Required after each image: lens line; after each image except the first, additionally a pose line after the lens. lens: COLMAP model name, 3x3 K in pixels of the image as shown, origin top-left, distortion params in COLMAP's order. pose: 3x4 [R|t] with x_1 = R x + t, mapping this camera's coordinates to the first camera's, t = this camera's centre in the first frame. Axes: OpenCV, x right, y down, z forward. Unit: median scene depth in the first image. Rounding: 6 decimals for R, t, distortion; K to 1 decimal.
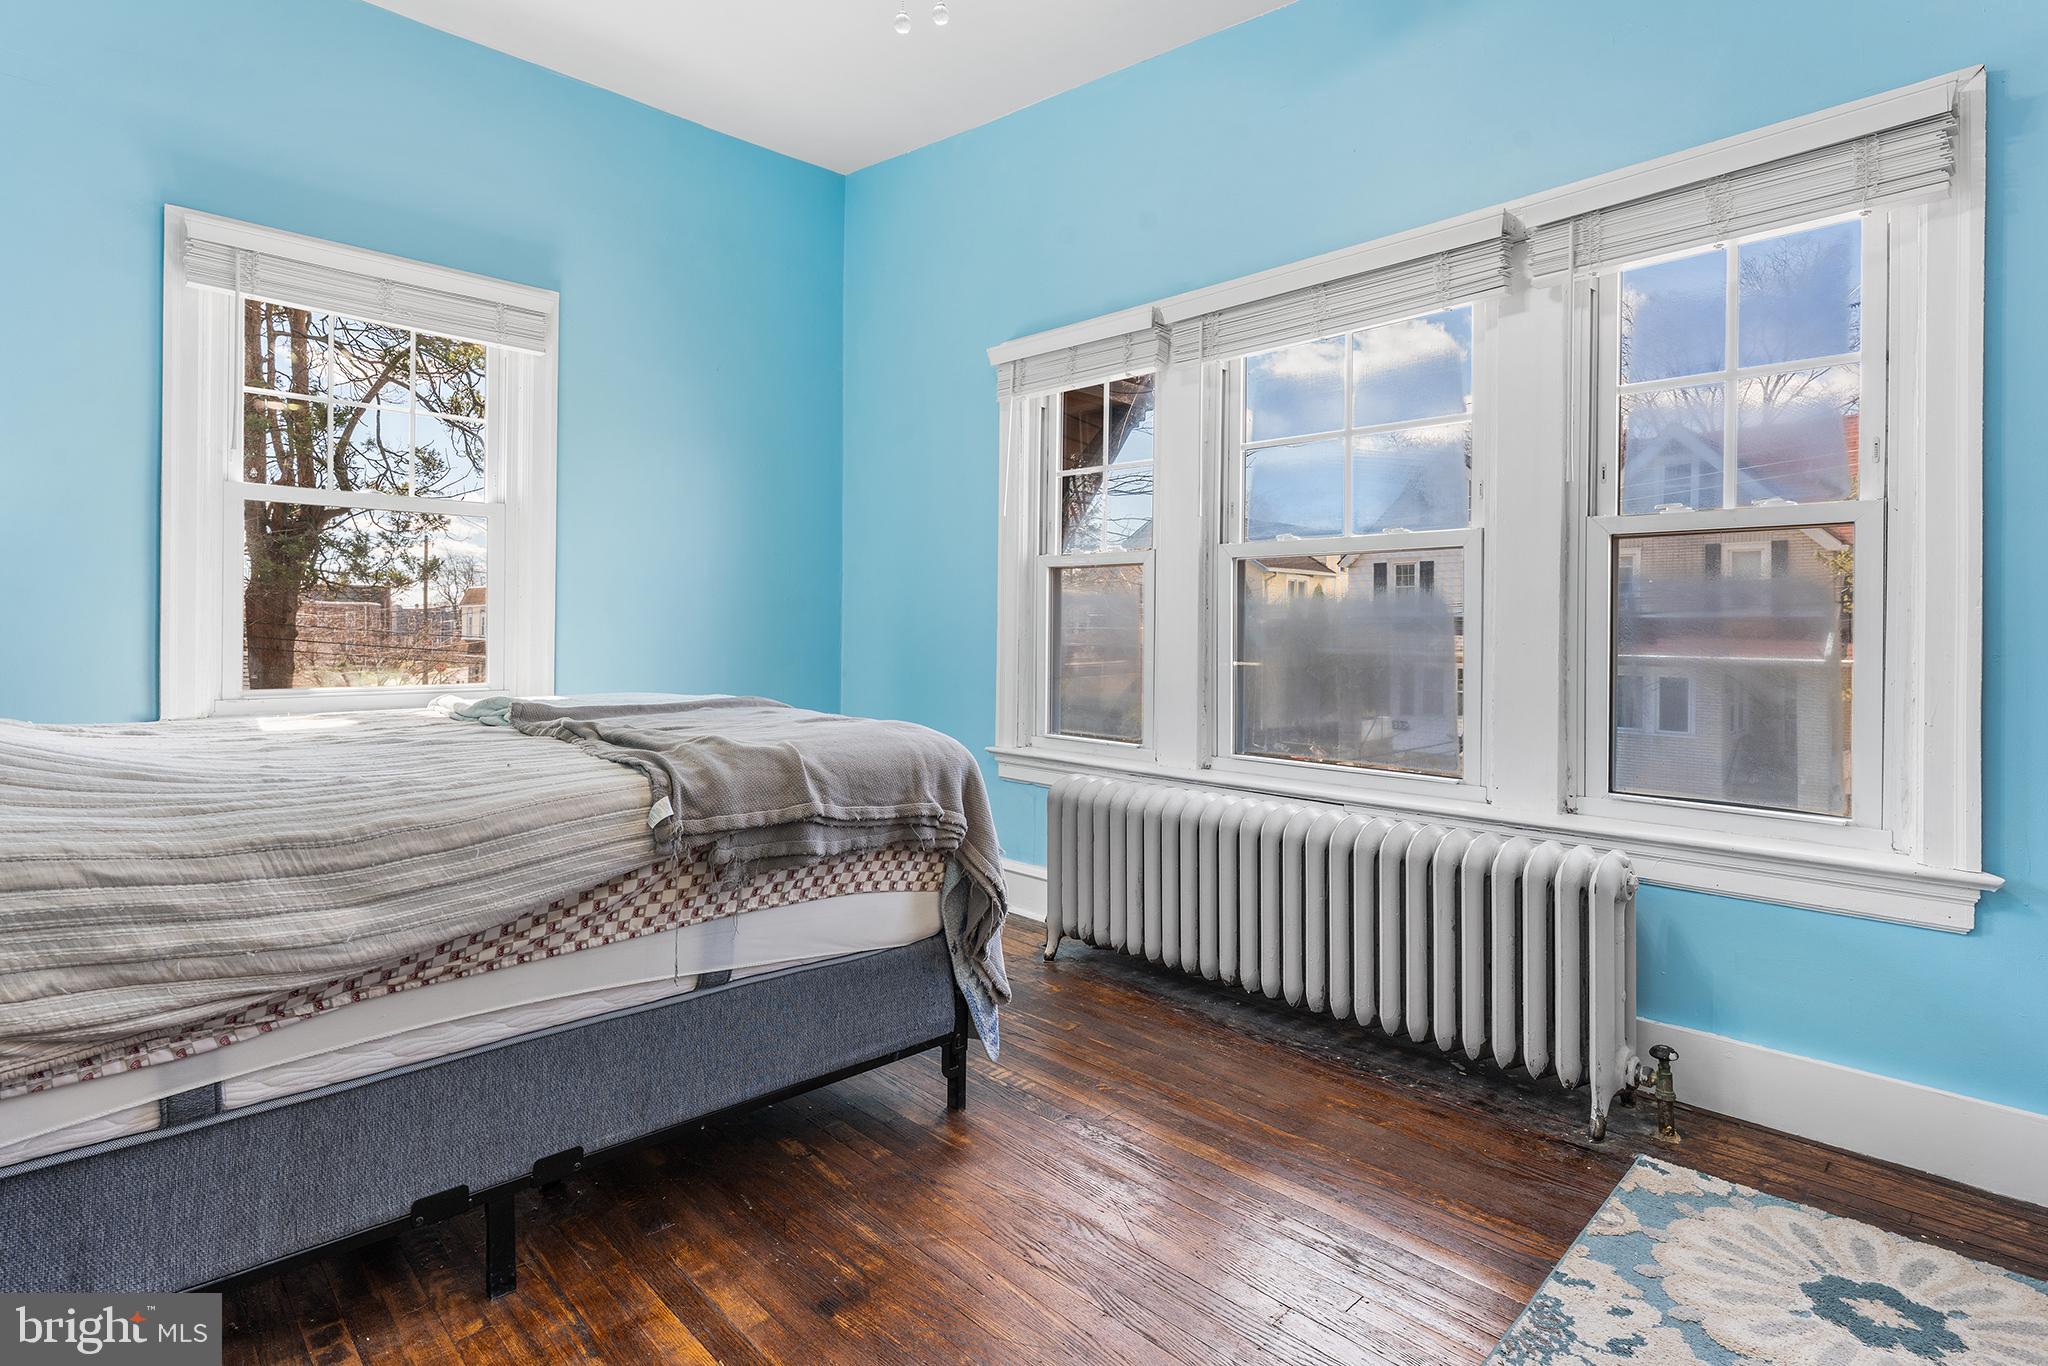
lens RADIAL K [[1013.8, 0, 1041.7], [0, 1013.8, 629.9], [0, 0, 1]] dist [0.005051, 0.000990]
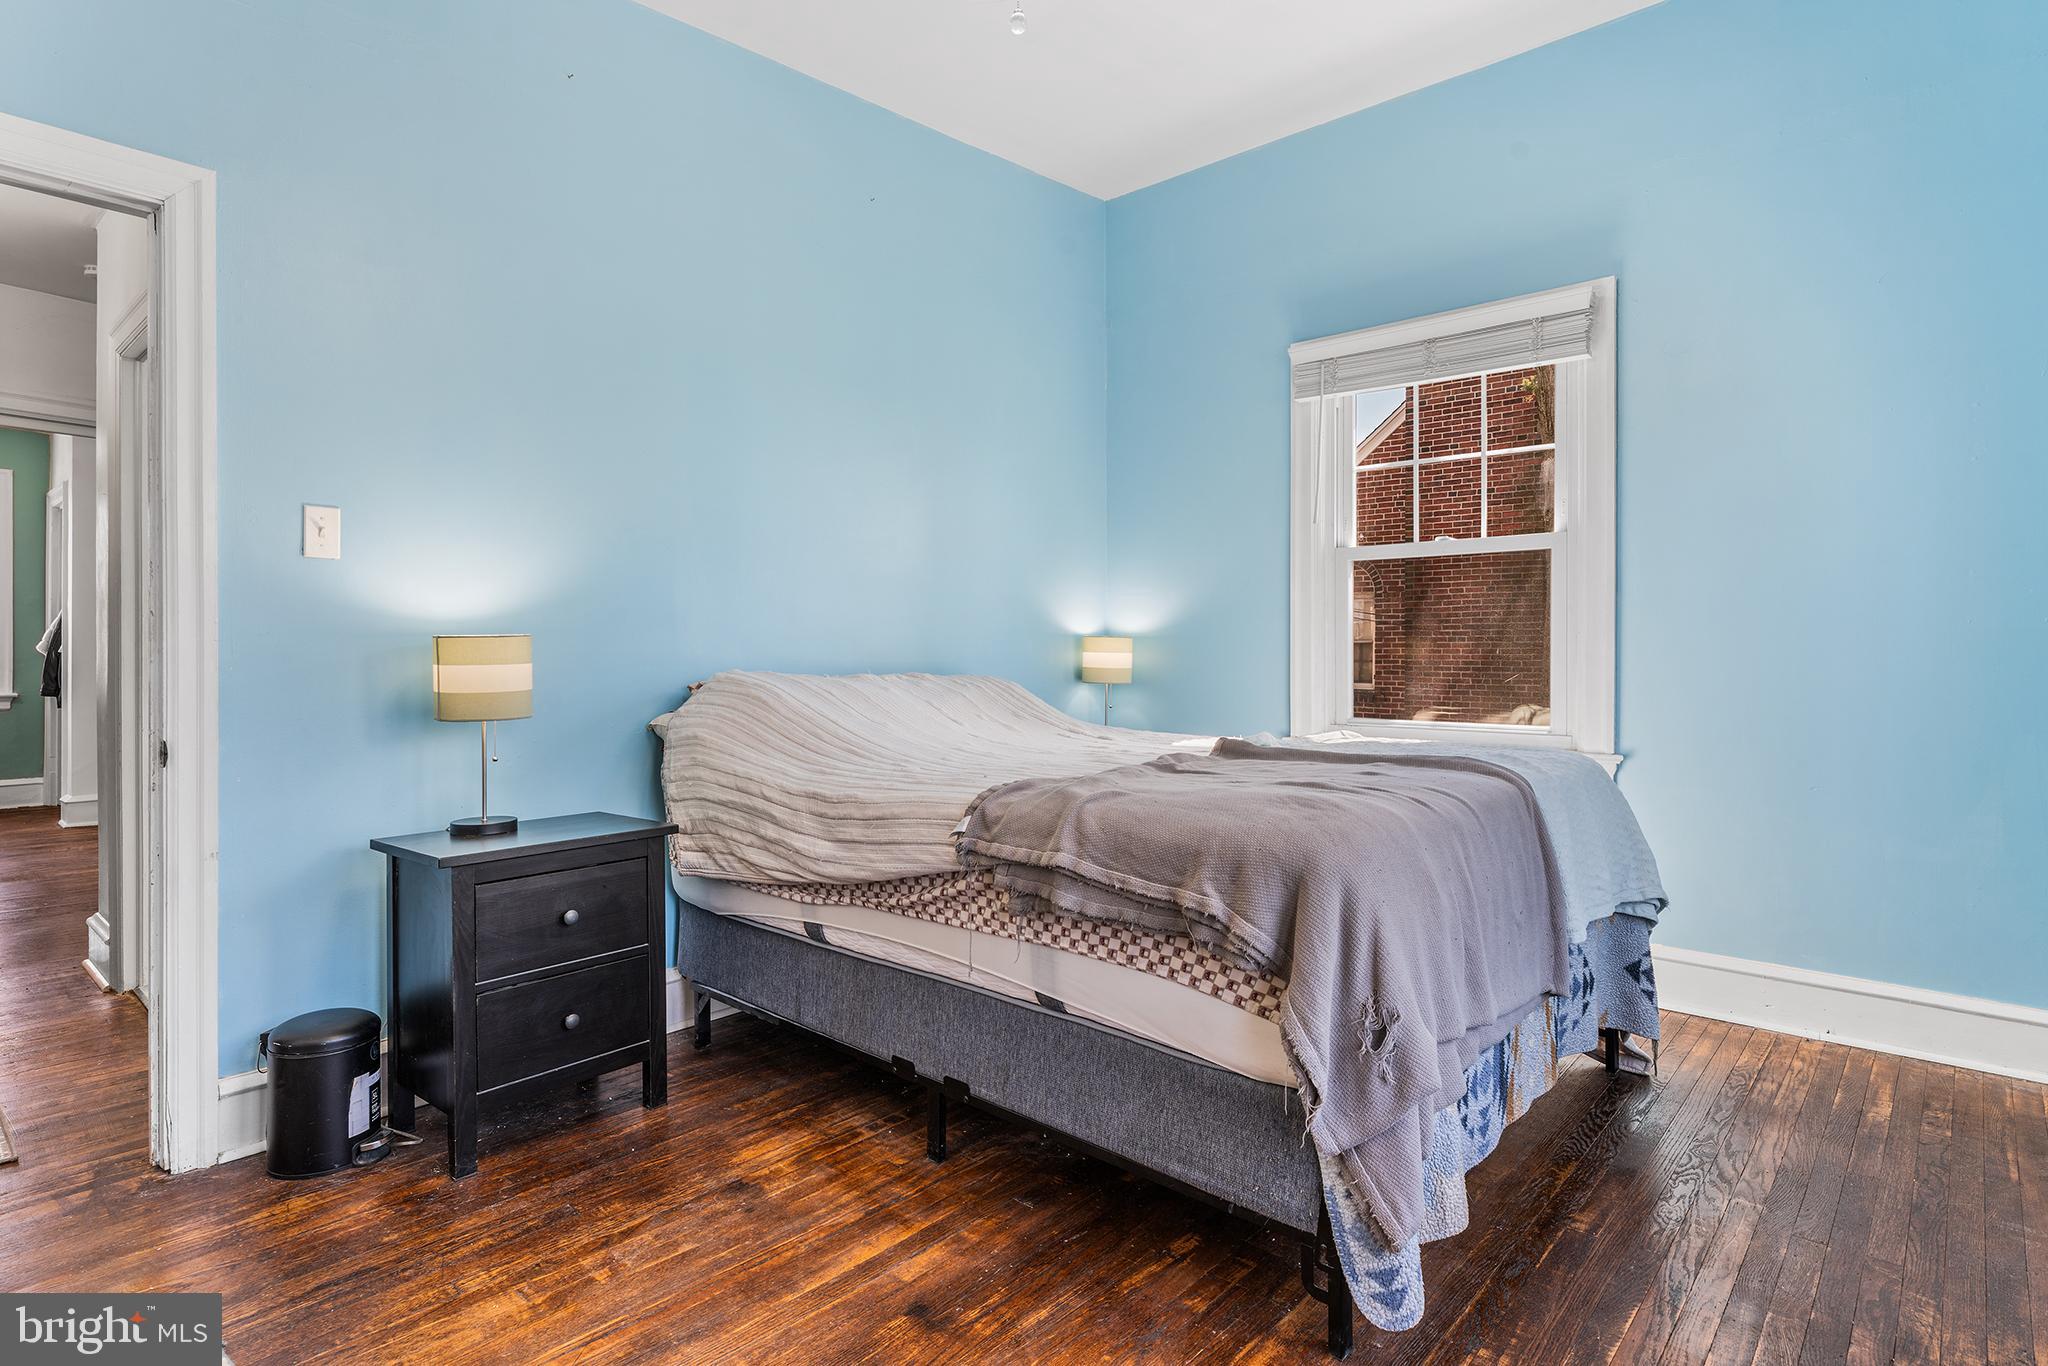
lens RADIAL K [[1070.8, 0, 1024.8], [0, 1070.8, 668.0], [0, 0, 1]] dist [0.002319, 0.000233]
pose [[0.063313, 0.004444, -0.997984, 0.868338], [-0.001679, 0.999989, 0.004347, -0.011885], [0.997992, 0.001400, 0.063319, 0.988231]]
